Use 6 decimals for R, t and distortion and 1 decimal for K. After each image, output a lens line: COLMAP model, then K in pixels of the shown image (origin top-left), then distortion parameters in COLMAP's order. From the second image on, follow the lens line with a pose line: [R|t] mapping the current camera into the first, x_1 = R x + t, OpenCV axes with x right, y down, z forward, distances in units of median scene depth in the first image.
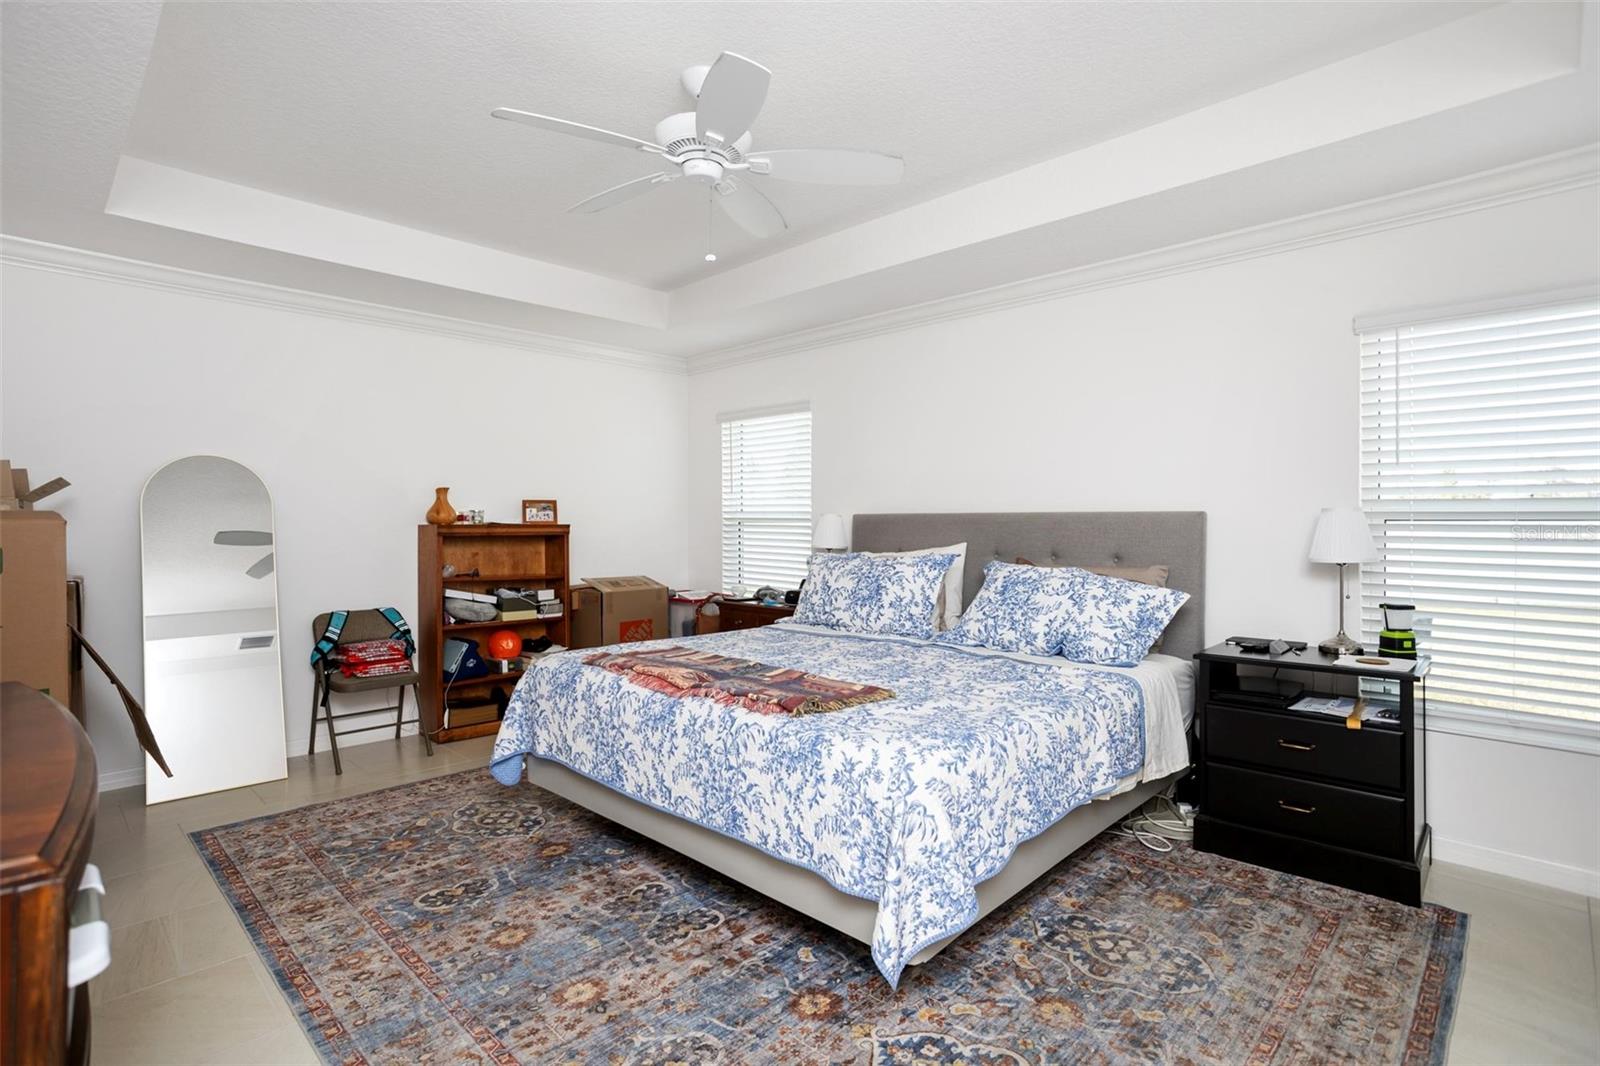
lens RADIAL K [[781.2, 0, 799.7], [0, 781.2, 533.7], [0, 0, 1]] dist [-0.041177, 0.017332]
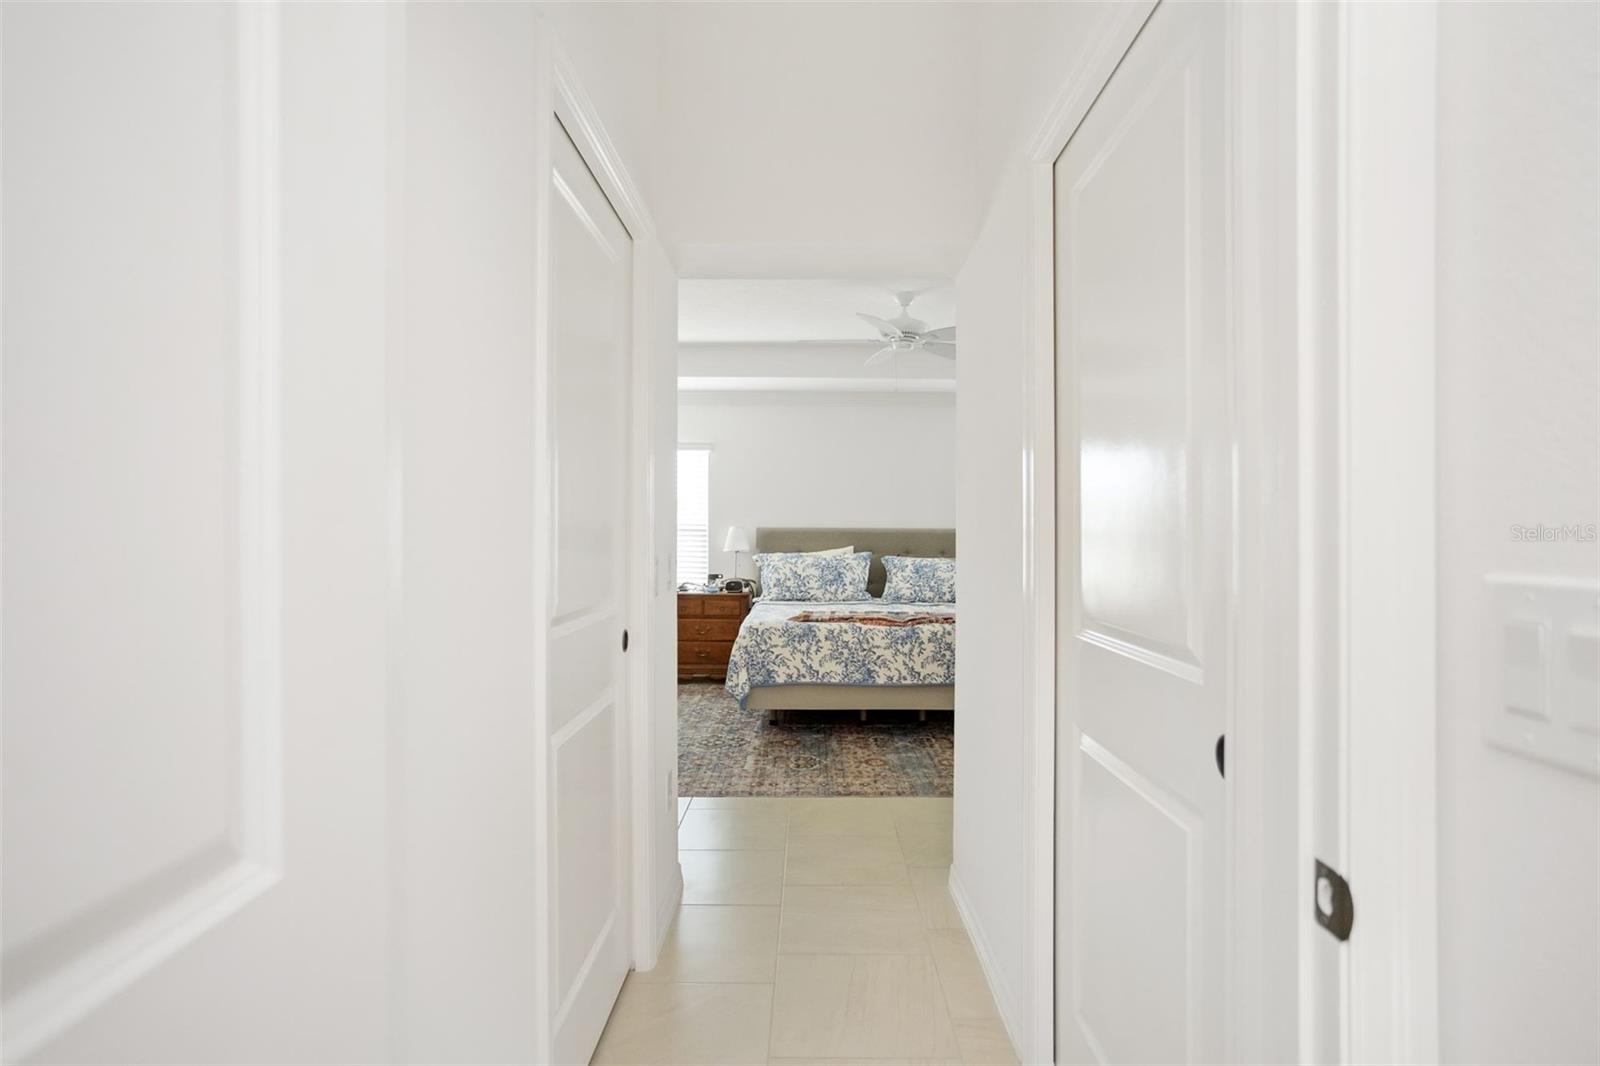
lens RADIAL K [[781.2, 0, 803.6], [0, 781.2, 530.5], [0, 0, 1]] dist [-0.041177, 0.017332]
pose [[0.729804, 0.003175, 0.683649, -1.481352], [0.006734, 0.999907, -0.011833, -0.002505], [-0.683623, 0.013239, 0.729715, -0.194235]]
